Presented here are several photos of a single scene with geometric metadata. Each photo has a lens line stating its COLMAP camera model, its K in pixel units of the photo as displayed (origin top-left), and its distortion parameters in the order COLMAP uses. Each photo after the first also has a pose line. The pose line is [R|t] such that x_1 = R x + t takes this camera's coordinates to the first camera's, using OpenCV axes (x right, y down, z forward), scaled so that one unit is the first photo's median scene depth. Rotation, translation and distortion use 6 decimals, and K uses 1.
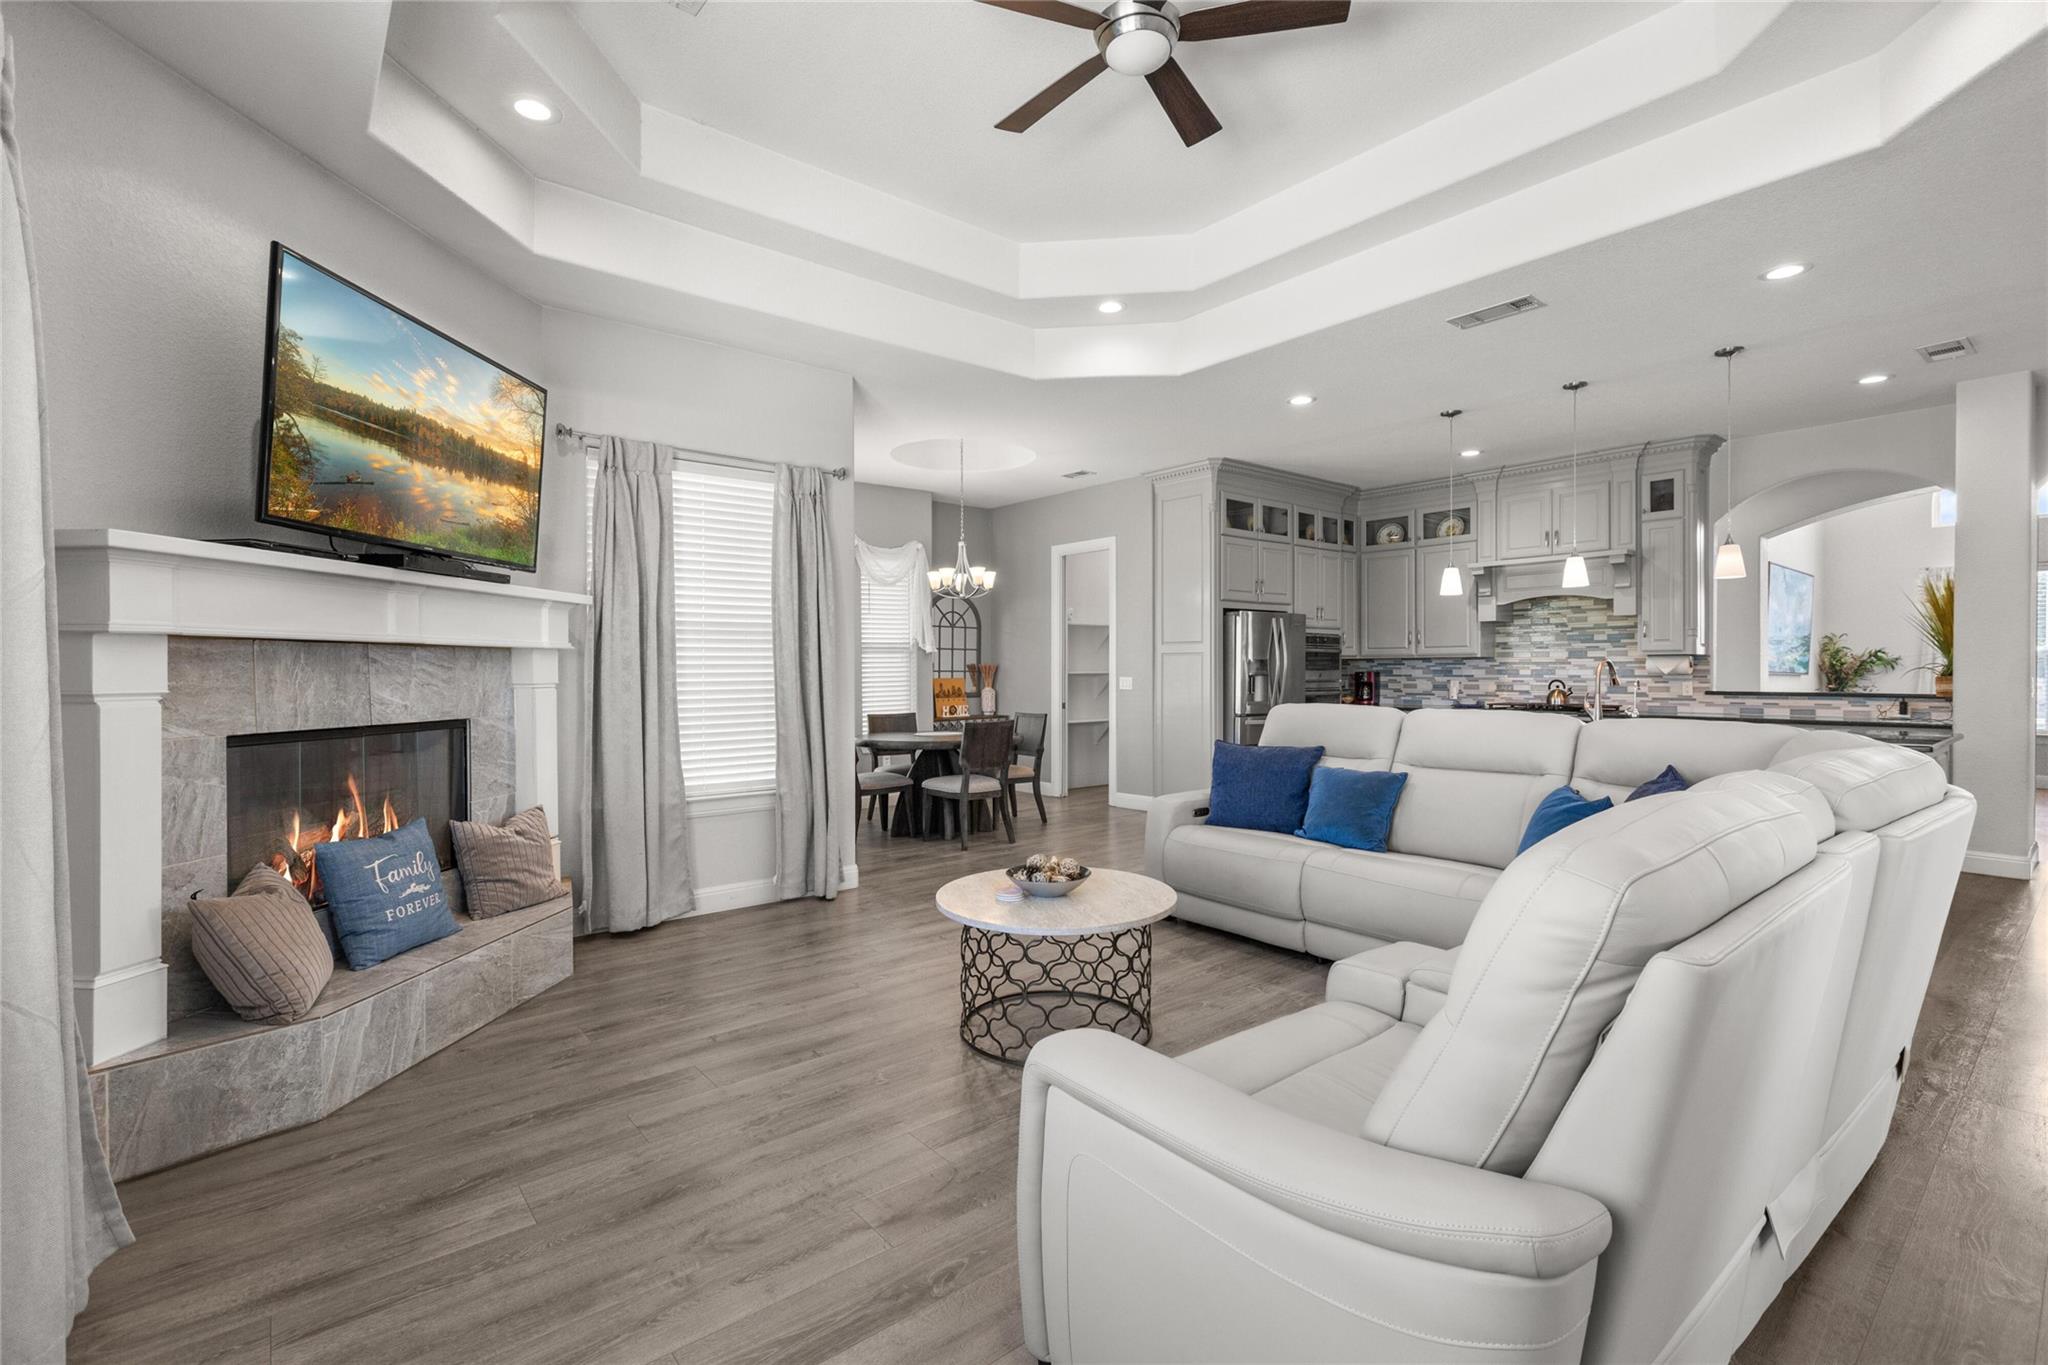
lens RADIAL K [[892.7, 0, 1016.5], [0, 892.7, 677.5], [0, 0, 1]] dist [0.000562, 0.000078]
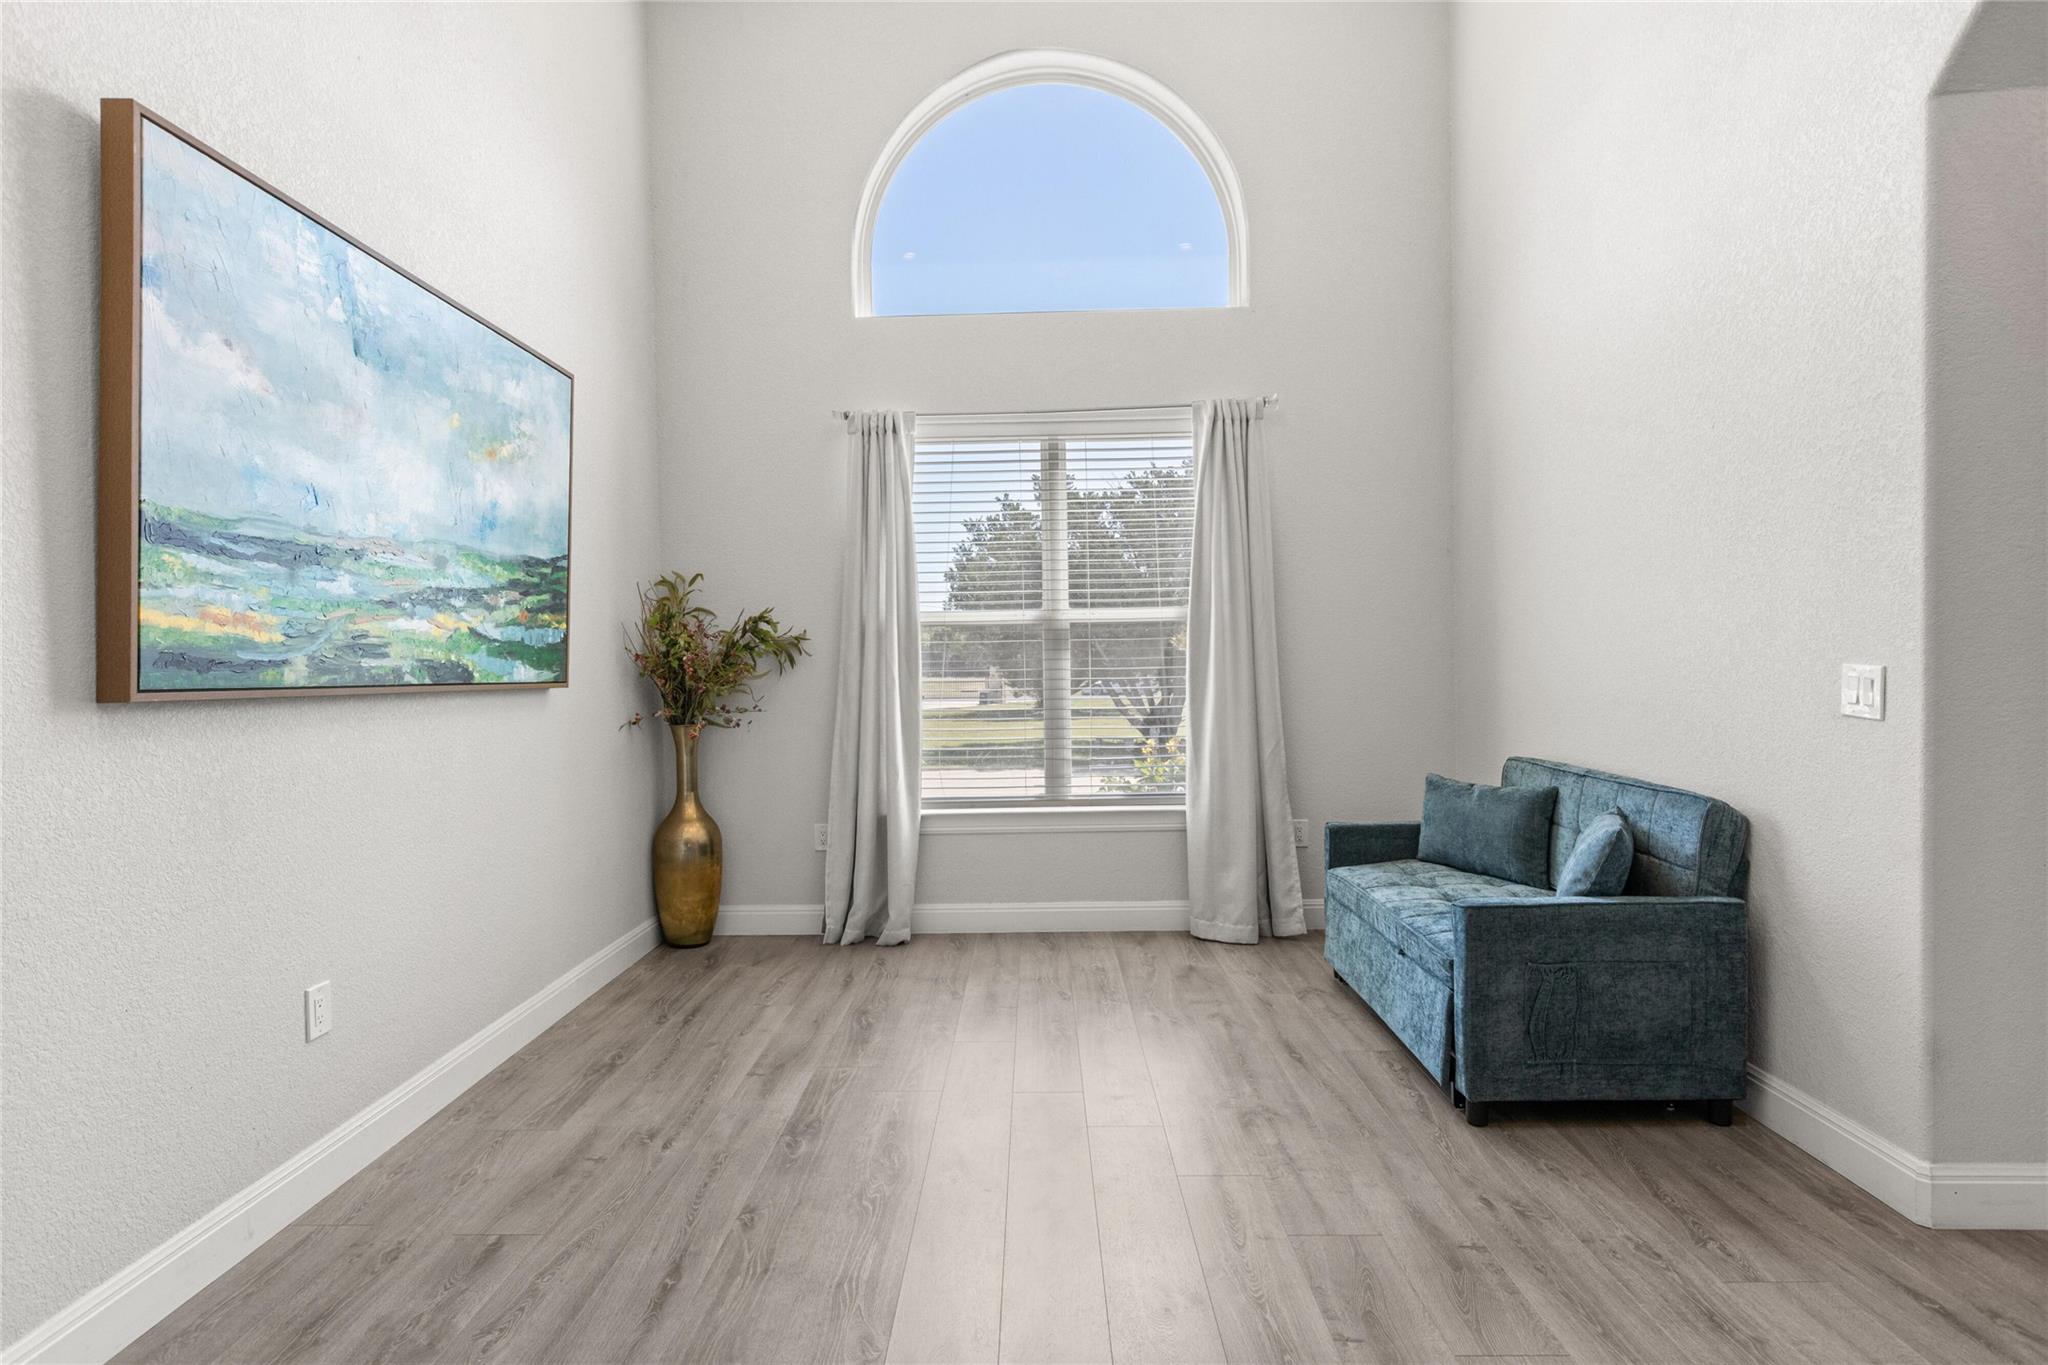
lens RADIAL K [[1072.8, 0, 1024.0], [0, 1072.8, 682.5], [0, 0, 1]] dist [0.000036, -0.000052]
pose [[0.632329, -0.027356, 0.774217, 0.868282], [0.023739, 0.999591, 0.015930, -0.008494], [-0.774336, 0.008306, 0.632720, 0.793239]]
